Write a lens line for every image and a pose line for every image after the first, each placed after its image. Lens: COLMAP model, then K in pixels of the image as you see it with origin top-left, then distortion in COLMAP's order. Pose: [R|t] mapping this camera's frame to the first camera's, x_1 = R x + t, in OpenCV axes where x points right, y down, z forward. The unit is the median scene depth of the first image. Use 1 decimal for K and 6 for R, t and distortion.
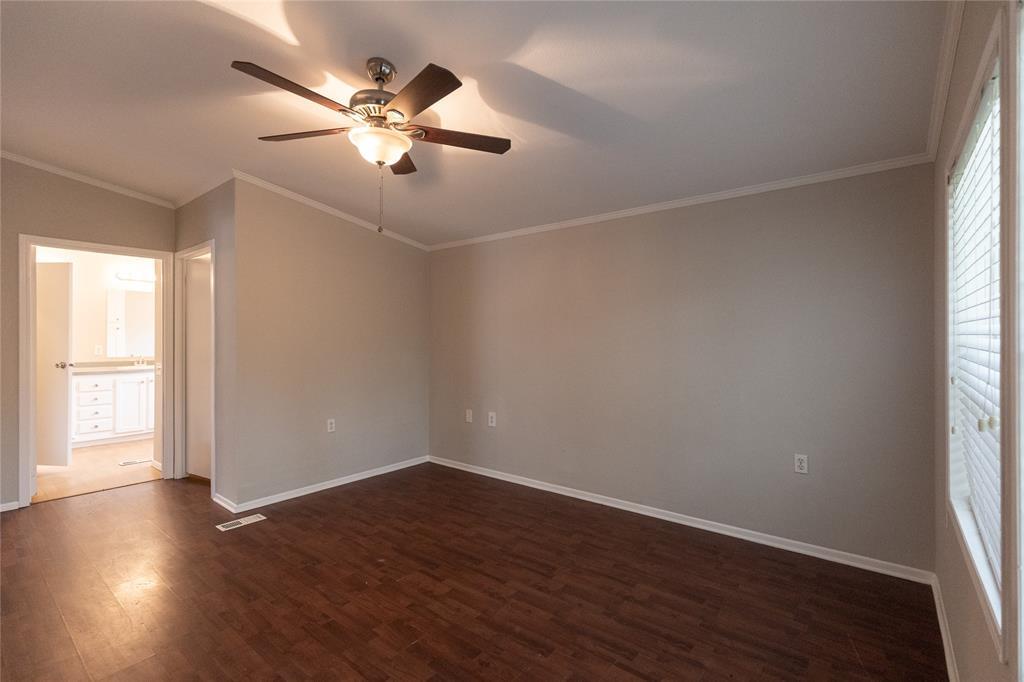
lens RADIAL K [[462.9, 0, 515.3], [0, 462.9, 338.3], [0, 0, 1]] dist [0.007898, -0.000725]
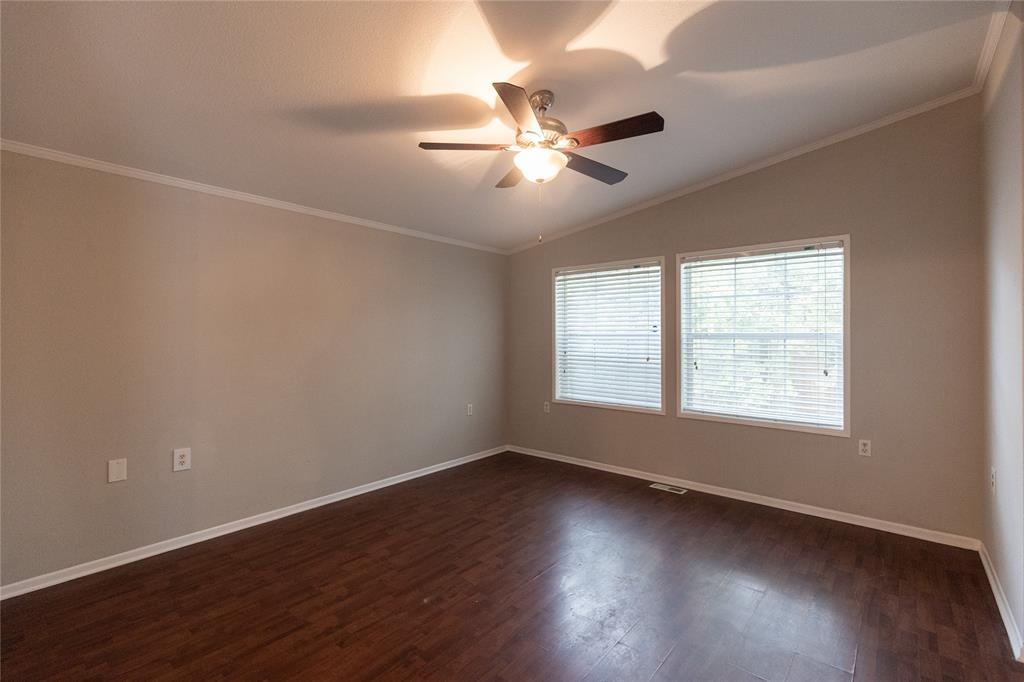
lens RADIAL K [[462.9, 0, 514.3], [0, 462.9, 336.5], [0, 0, 1]] dist [0.007898, -0.000725]
pose [[0.017070, 0.002011, 0.999852, -1.089067], [-0.003551, 0.999992, -0.001950, -0.000125], [-0.999848, -0.003517, 0.017077, 0.796571]]
